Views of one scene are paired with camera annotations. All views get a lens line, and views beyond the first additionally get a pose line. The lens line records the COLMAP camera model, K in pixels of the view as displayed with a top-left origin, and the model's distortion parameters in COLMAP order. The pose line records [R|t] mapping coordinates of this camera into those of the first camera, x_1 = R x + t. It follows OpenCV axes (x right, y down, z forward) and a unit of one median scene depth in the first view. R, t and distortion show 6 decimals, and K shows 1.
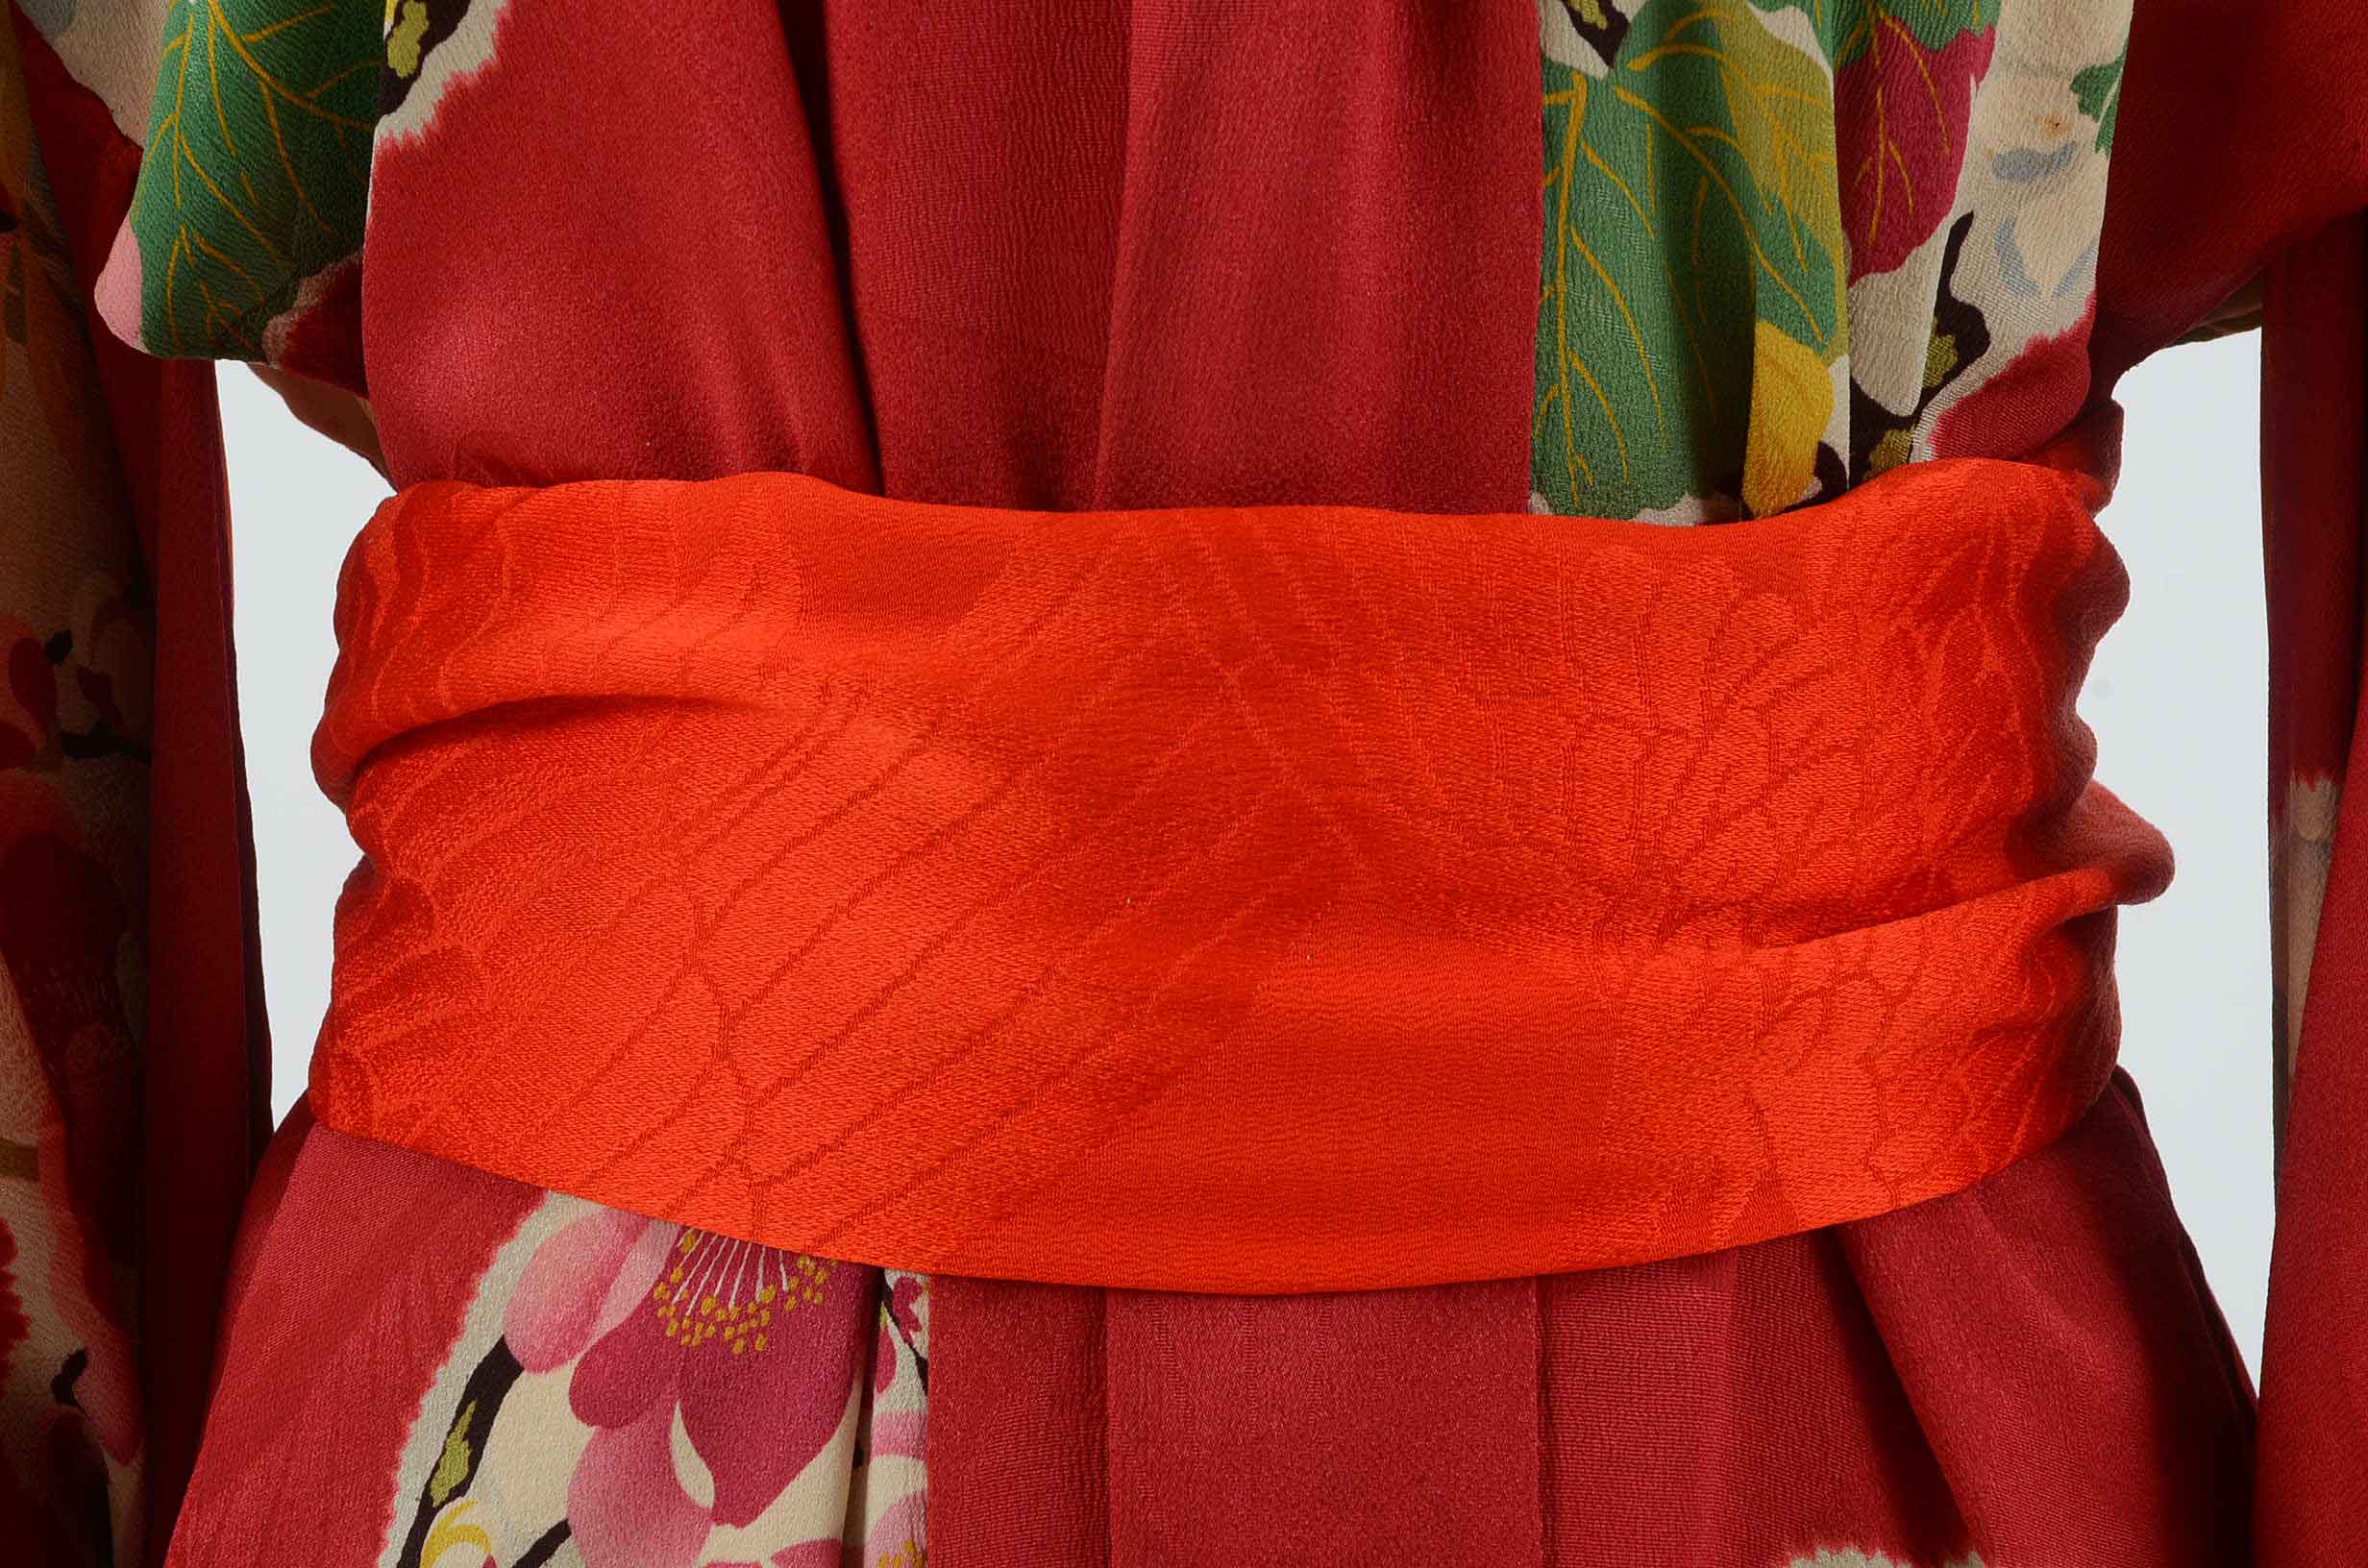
lens RADIAL K [[9267.2, 0, 1180.3], [0, 9267.2, 855.6], [0, 0, 1]] dist [1.214370, 0.000000]
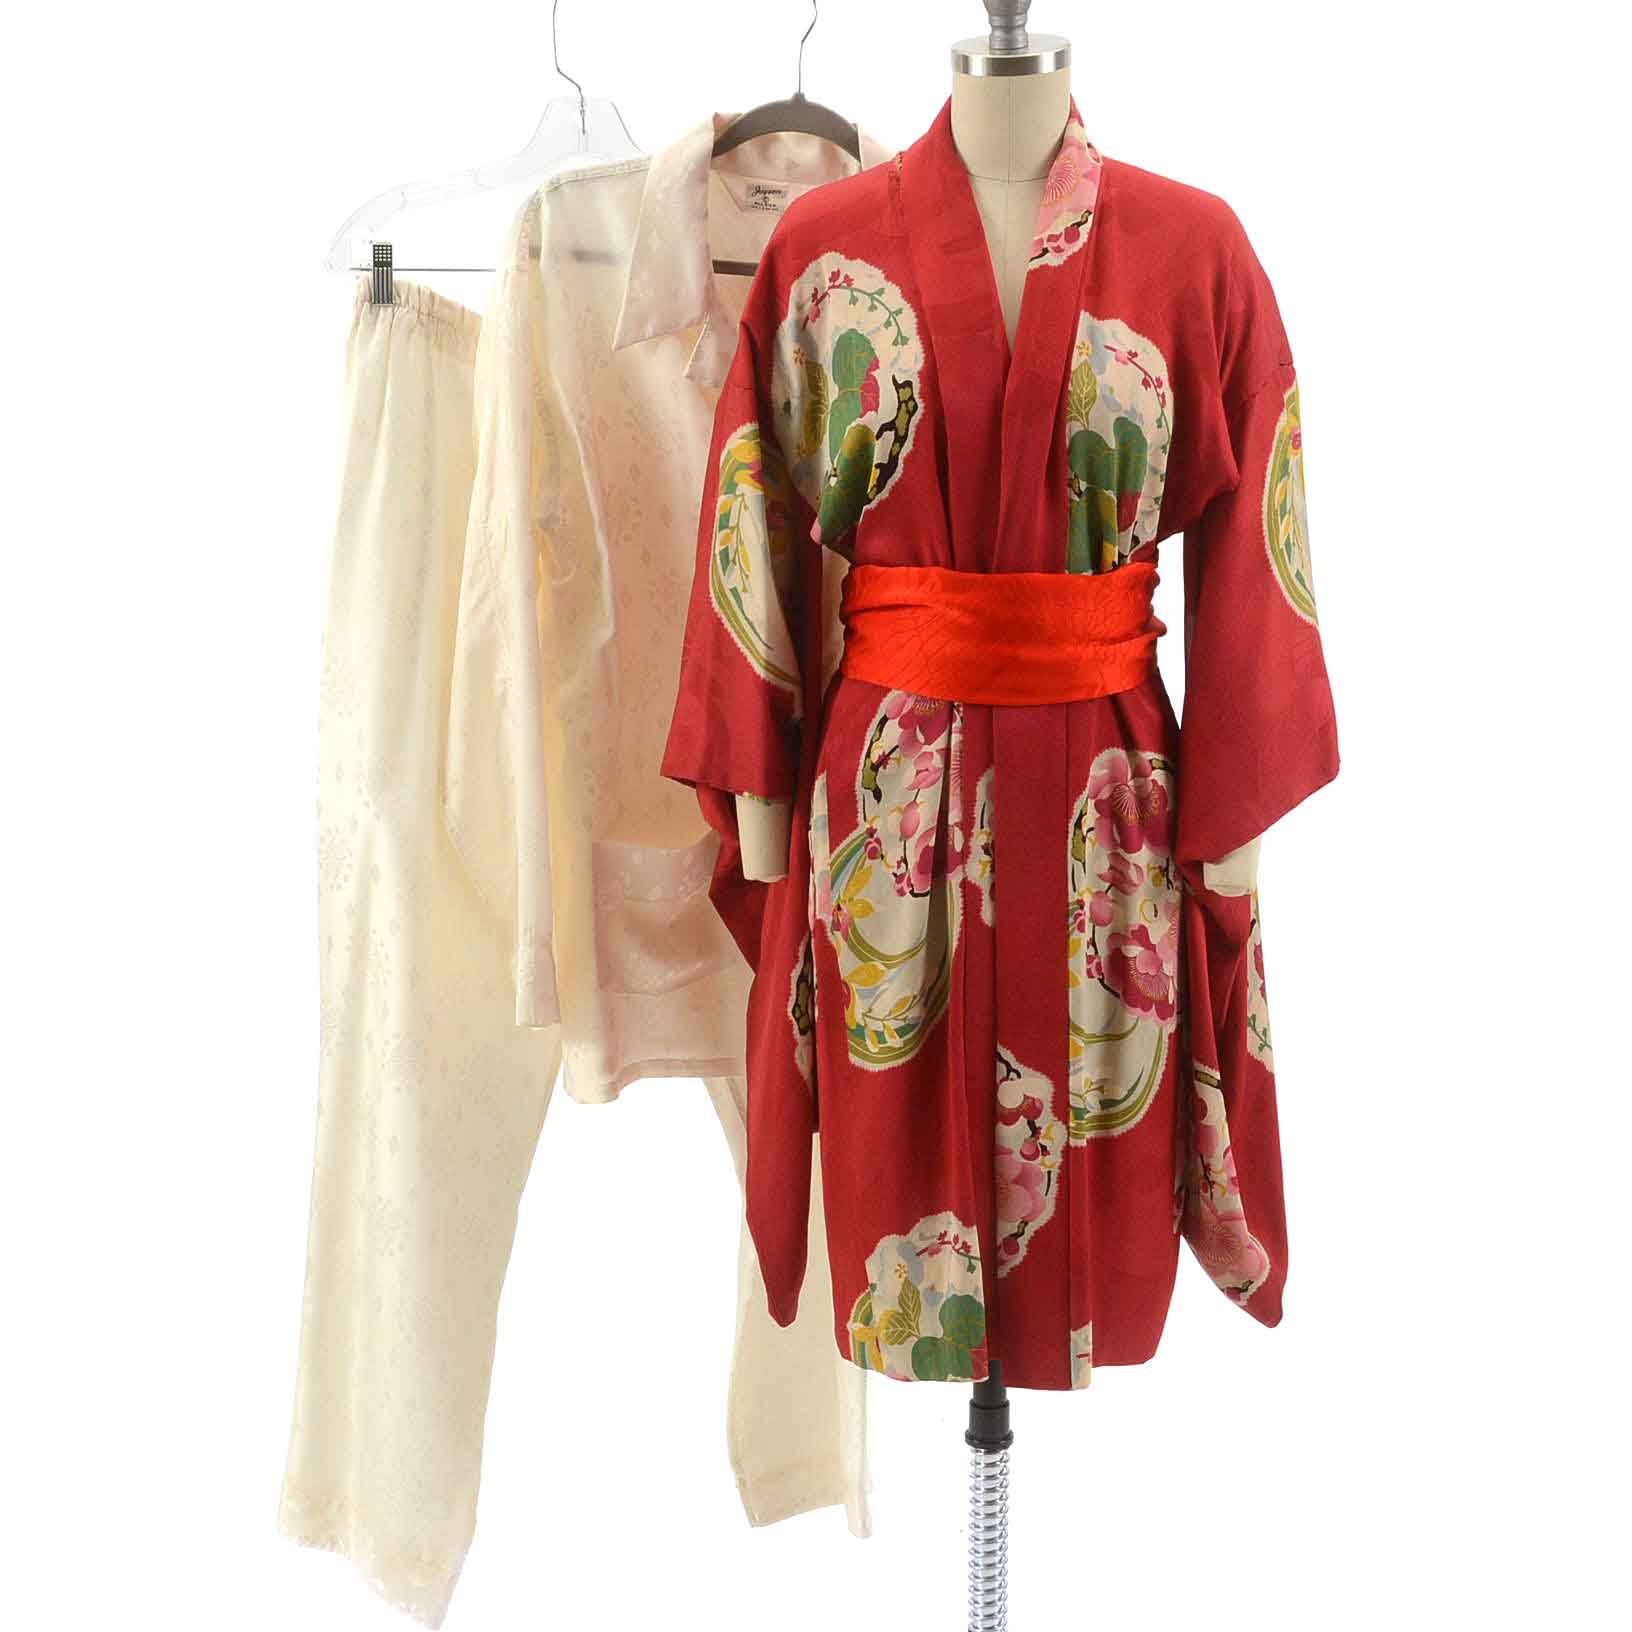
lens RADIAL K [[3640.8, 0, 823.8], [0, 3640.8, 812.1], [0, 0, 1]] dist [0.322967, 0.000000]
pose [[0.998891, -0.005617, 0.046741, -0.221587], [0.002274, 0.997455, 0.071259, -0.050470], [-0.047022, -0.071074, 0.996362, -1.294525]]
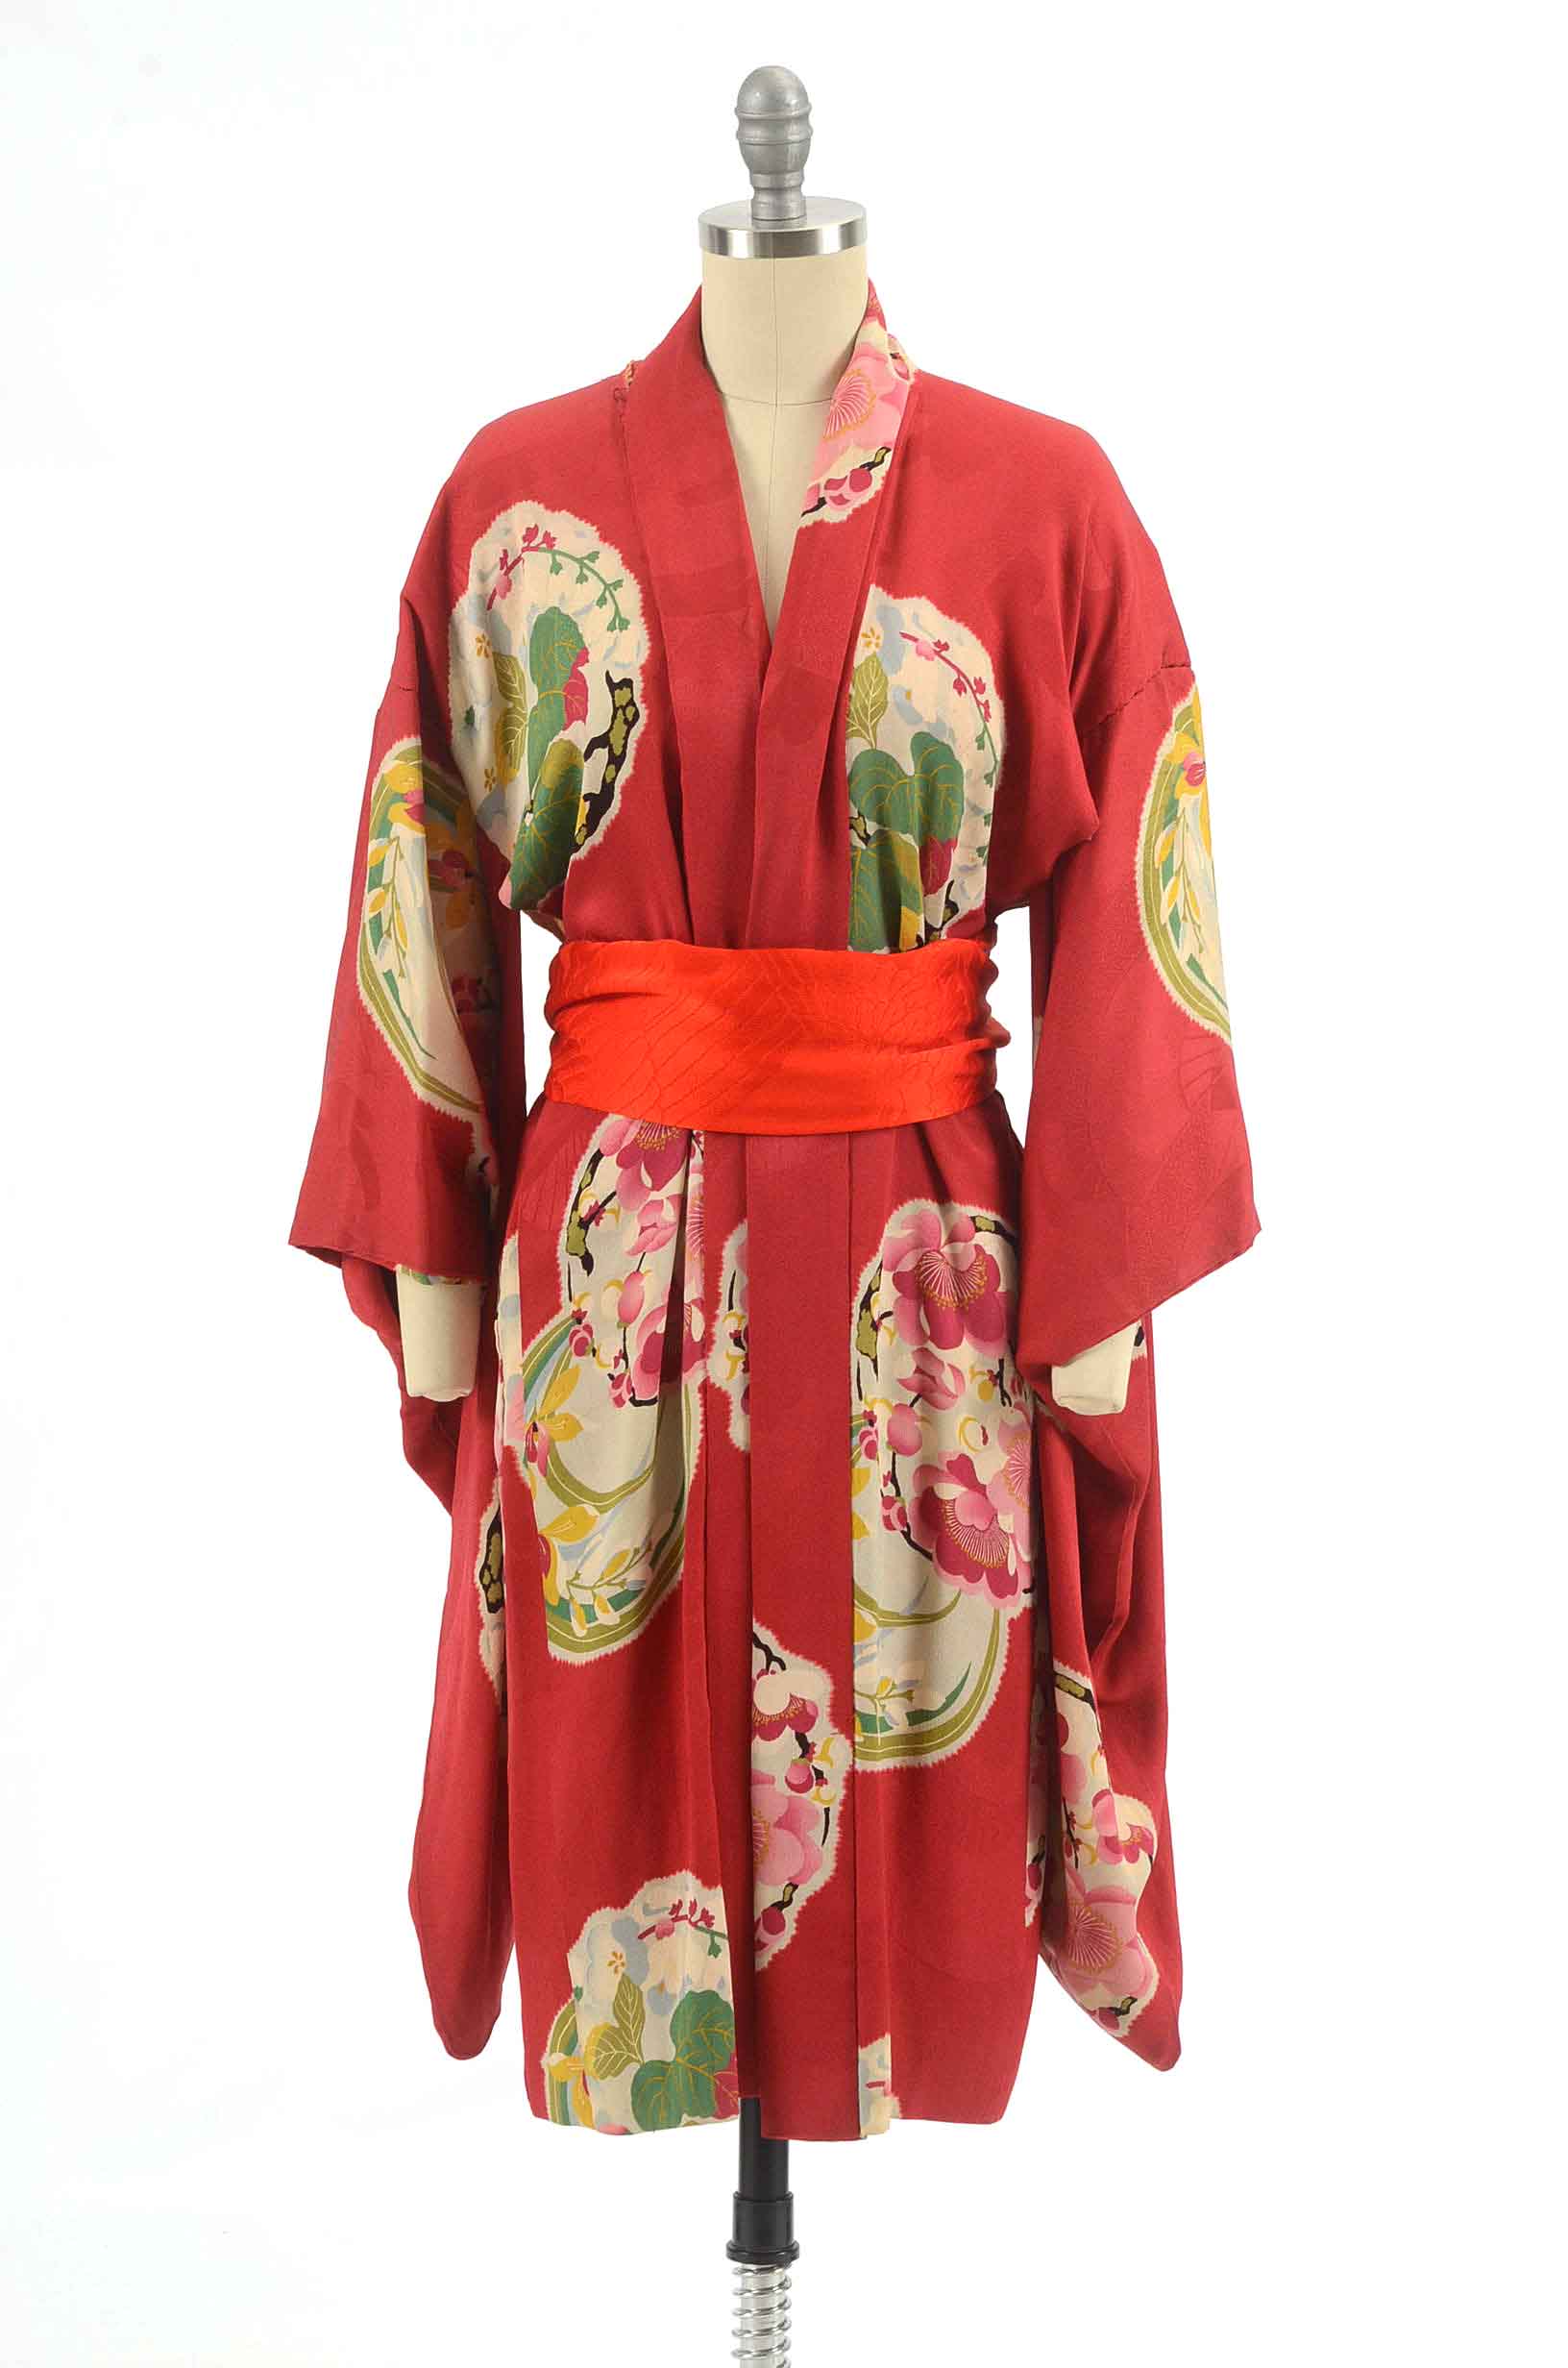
lens RADIAL K [[8294.4, 0, 780.7], [0, 8294.4, 1142.6], [0, 0, 1]] dist [1.553259, 0.000000]
pose [[0.999870, 0.006846, 0.014601, -0.046532], [-0.006687, 0.999918, -0.010929, 0.090321], [-0.014675, 0.010830, 0.999834, -2.720509]]
